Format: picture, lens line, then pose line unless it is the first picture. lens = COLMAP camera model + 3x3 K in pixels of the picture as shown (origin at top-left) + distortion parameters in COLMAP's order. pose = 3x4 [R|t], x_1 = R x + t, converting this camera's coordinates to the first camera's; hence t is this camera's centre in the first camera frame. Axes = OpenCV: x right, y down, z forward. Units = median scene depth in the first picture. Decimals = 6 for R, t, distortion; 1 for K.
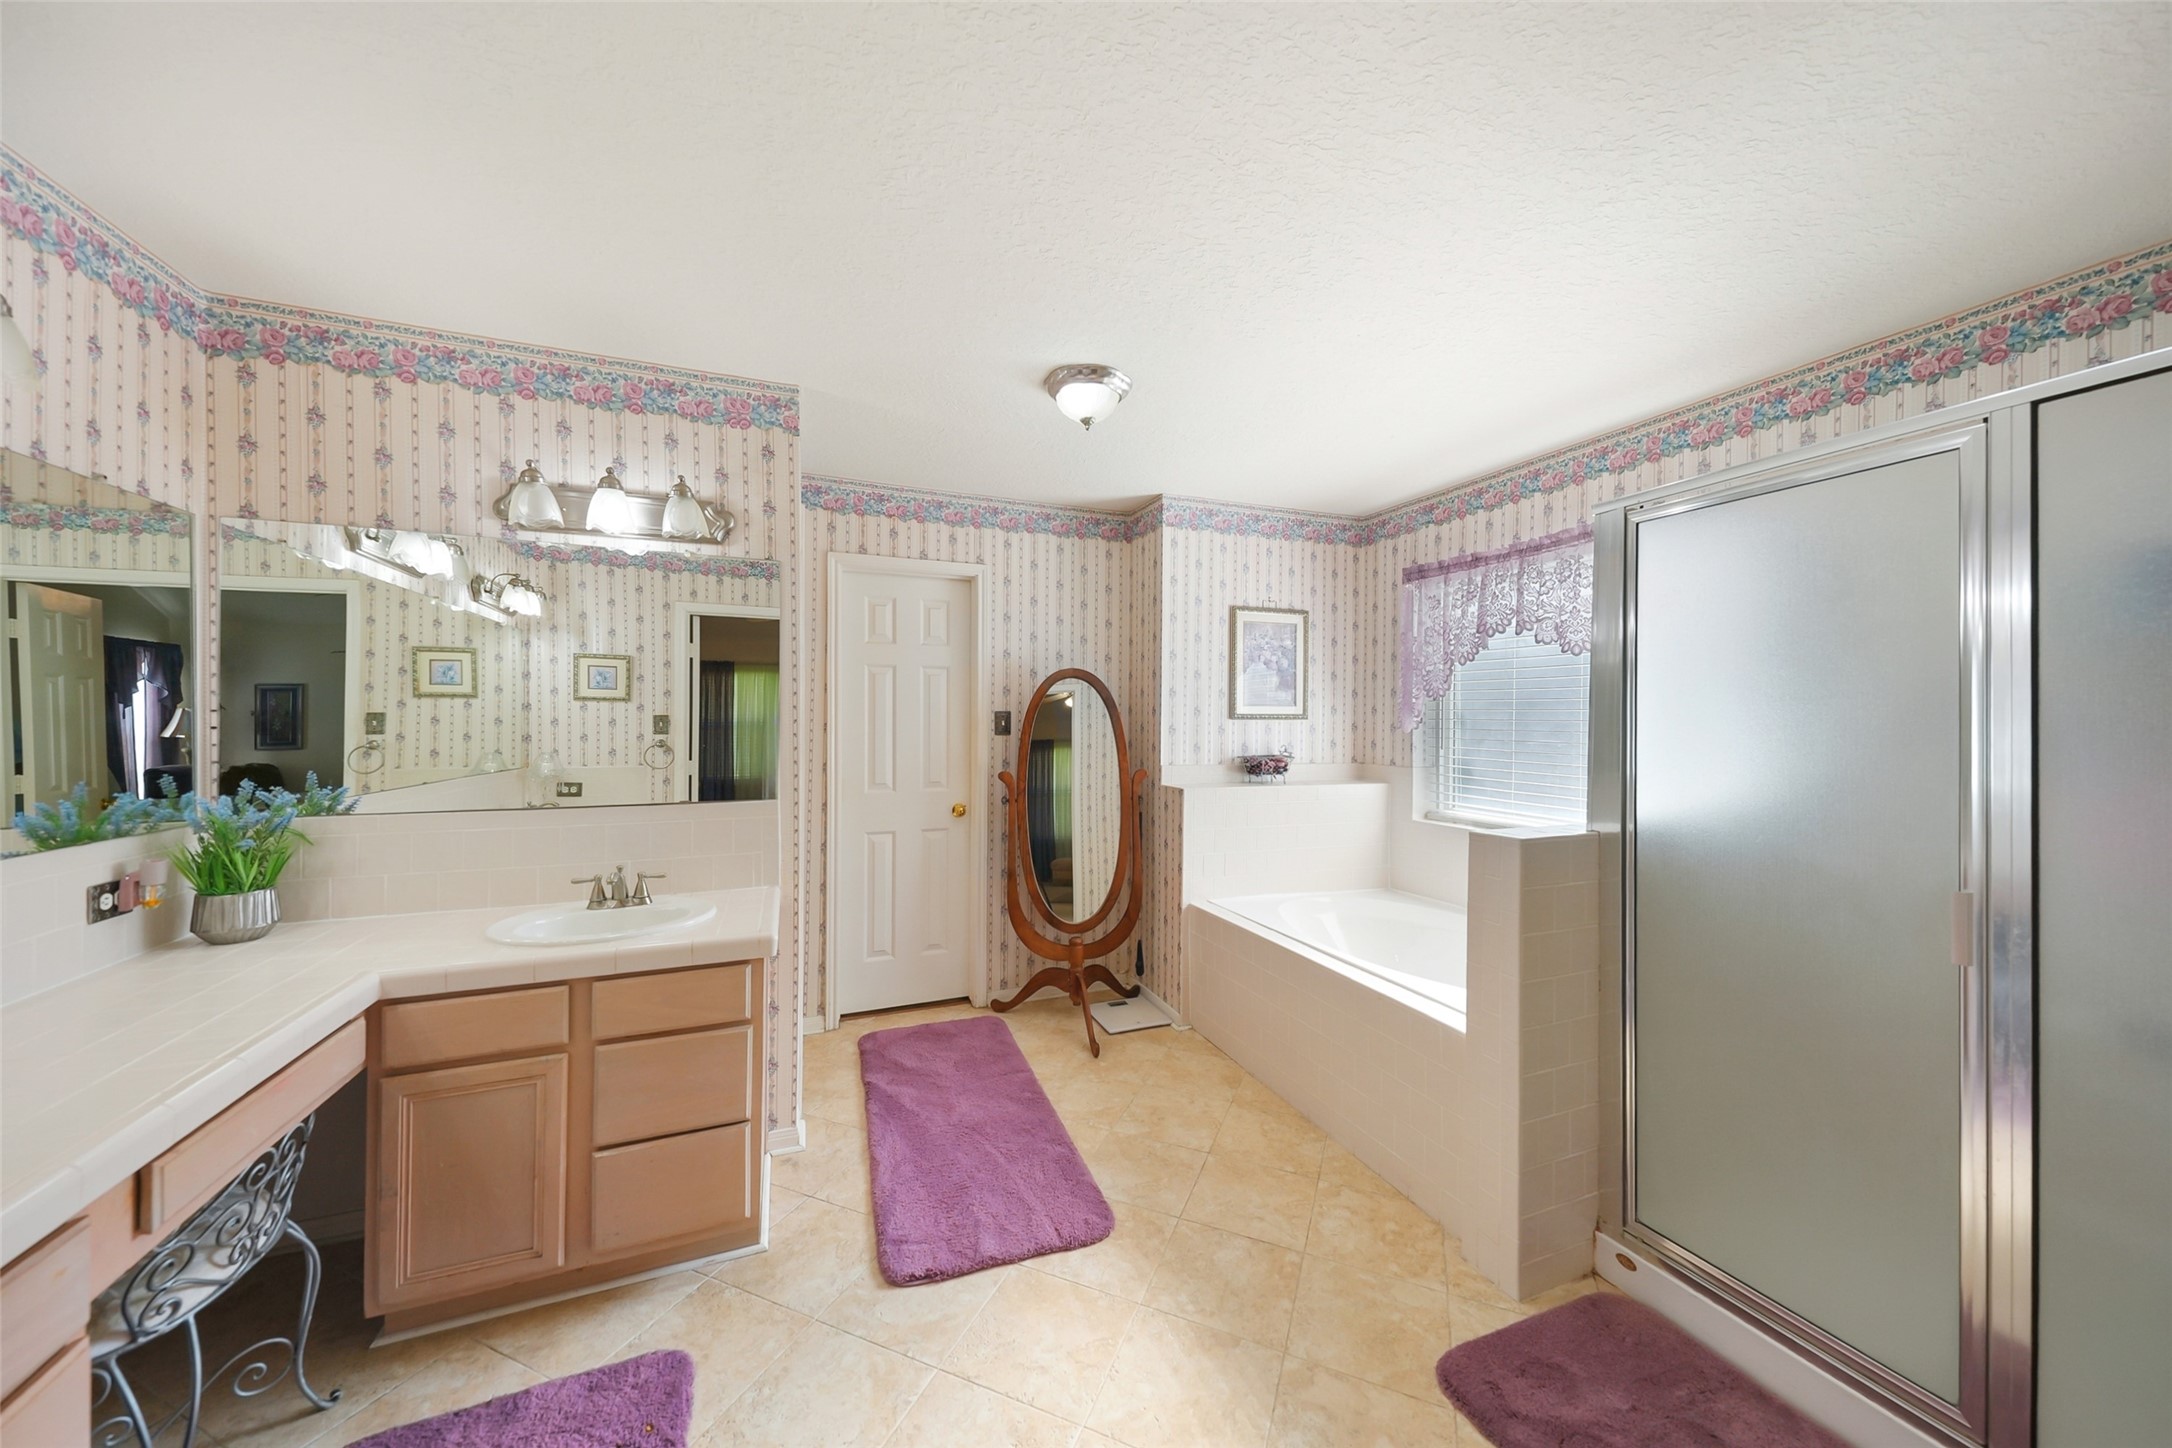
lens RADIAL K [[753.1, 0, 1082.1], [0, 753.1, 715.4], [0, 0, 1]] dist [0.027783, -0.008447]
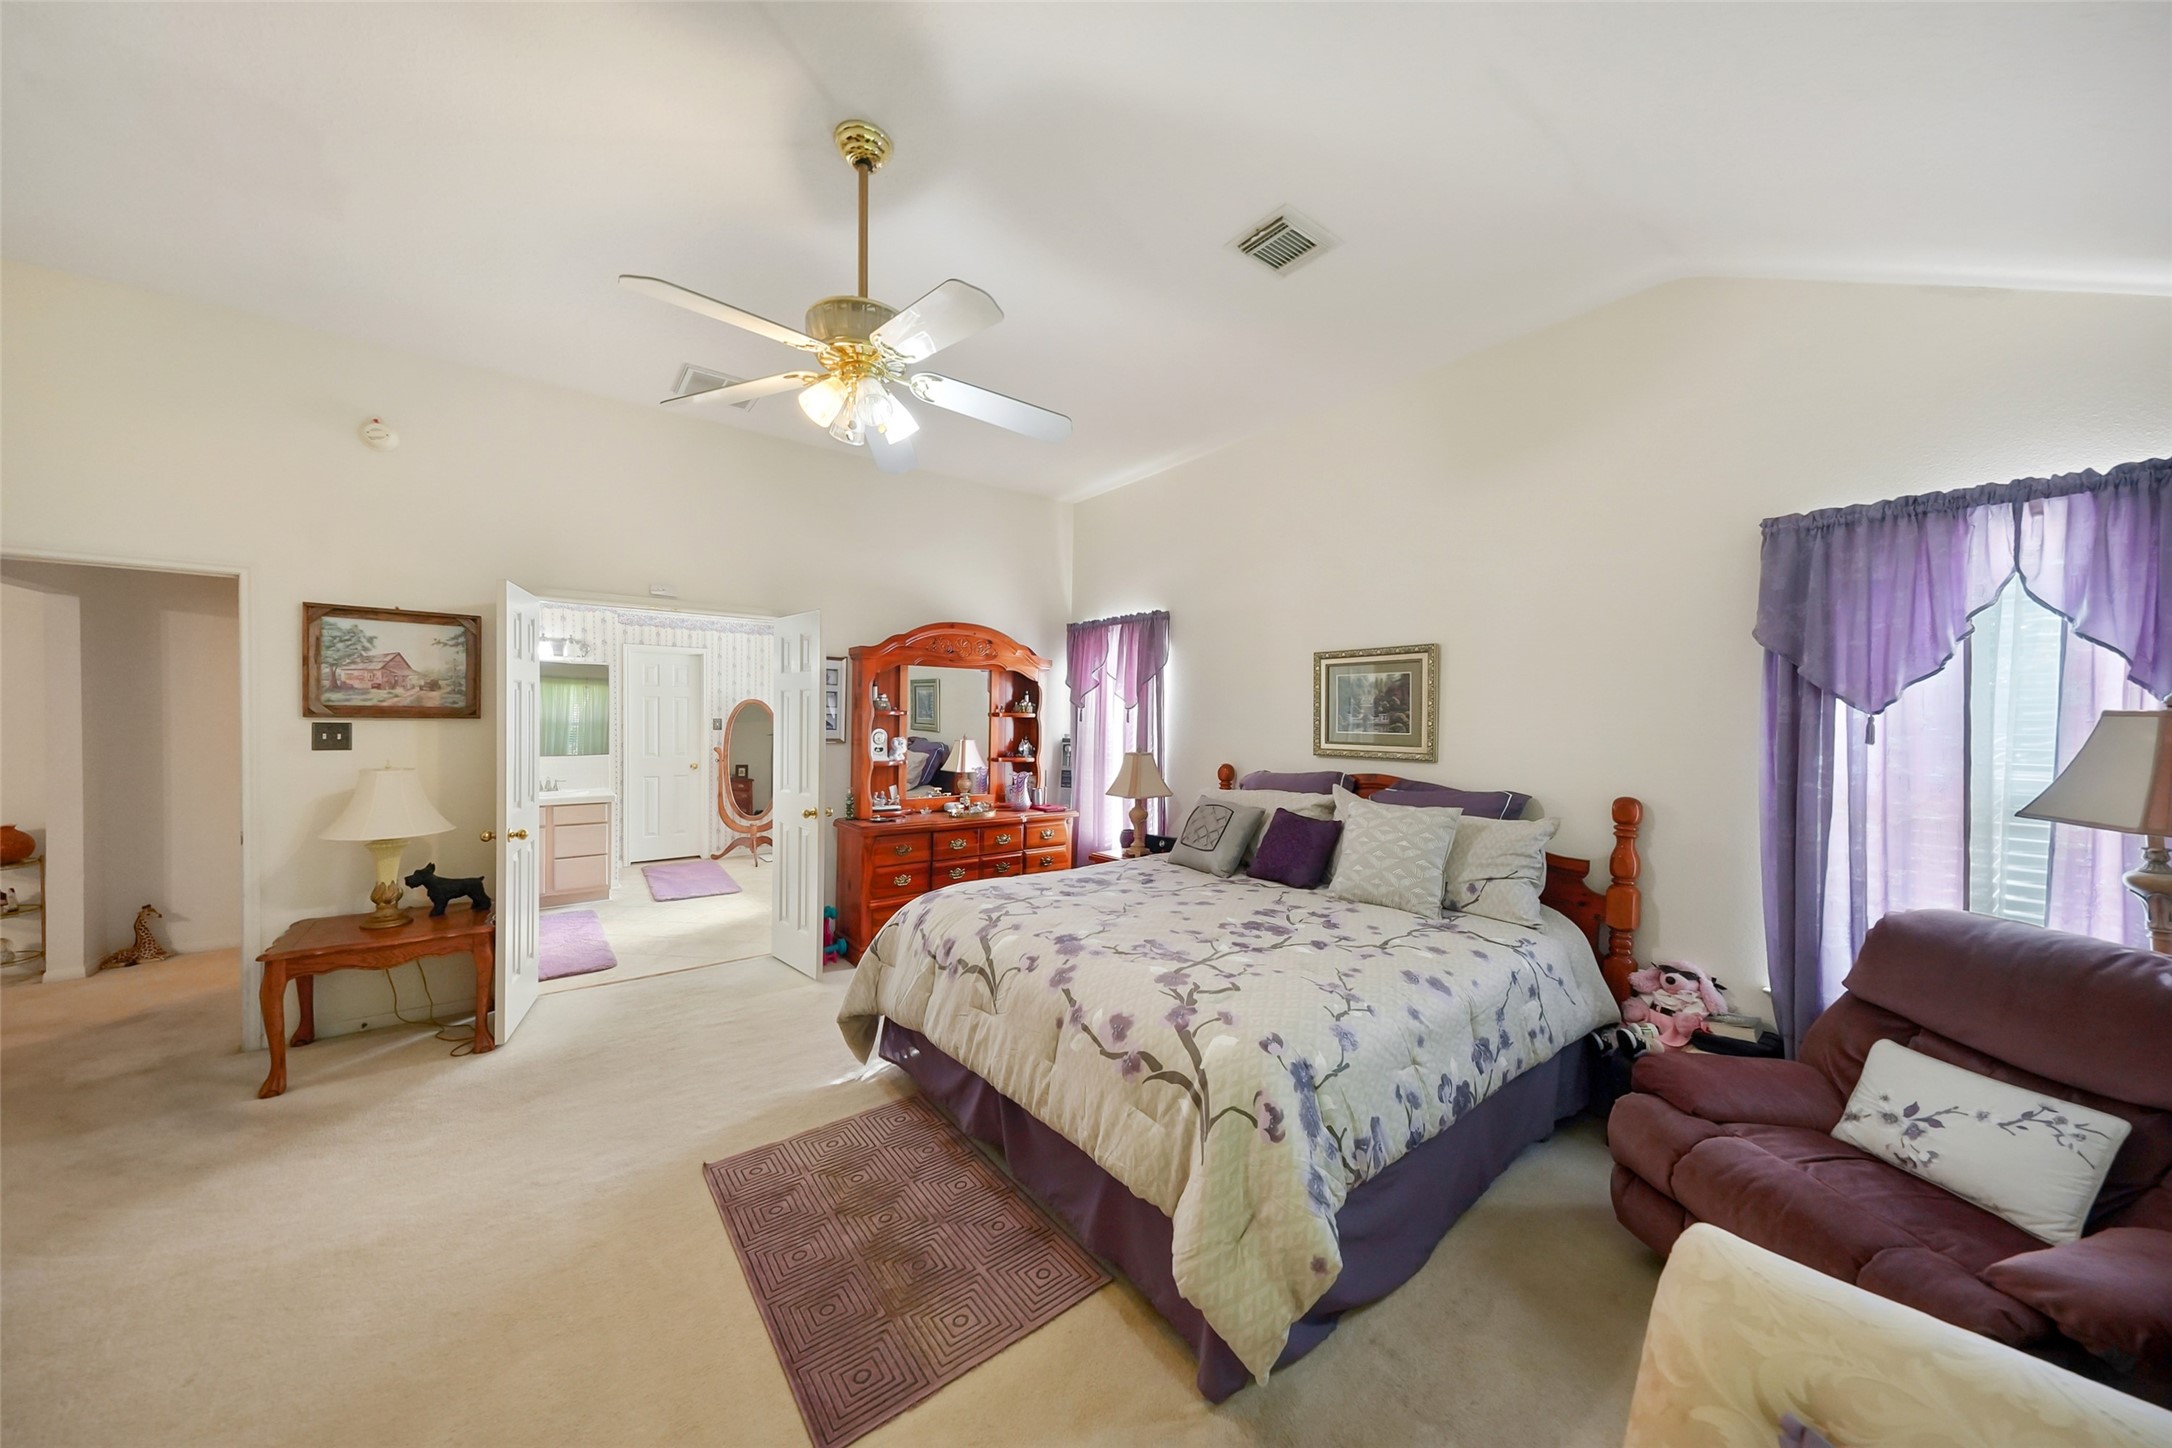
lens RADIAL K [[753.1, 0, 1082.1], [0, 753.1, 715.4], [0, 0, 1]] dist [0.027783, -0.008447]
pose [[0.966473, -0.001928, 0.256760, 0.318996], [0.001555, 0.999997, 0.001658, -0.015405], [-0.256762, -0.001203, 0.966474, -1.236595]]
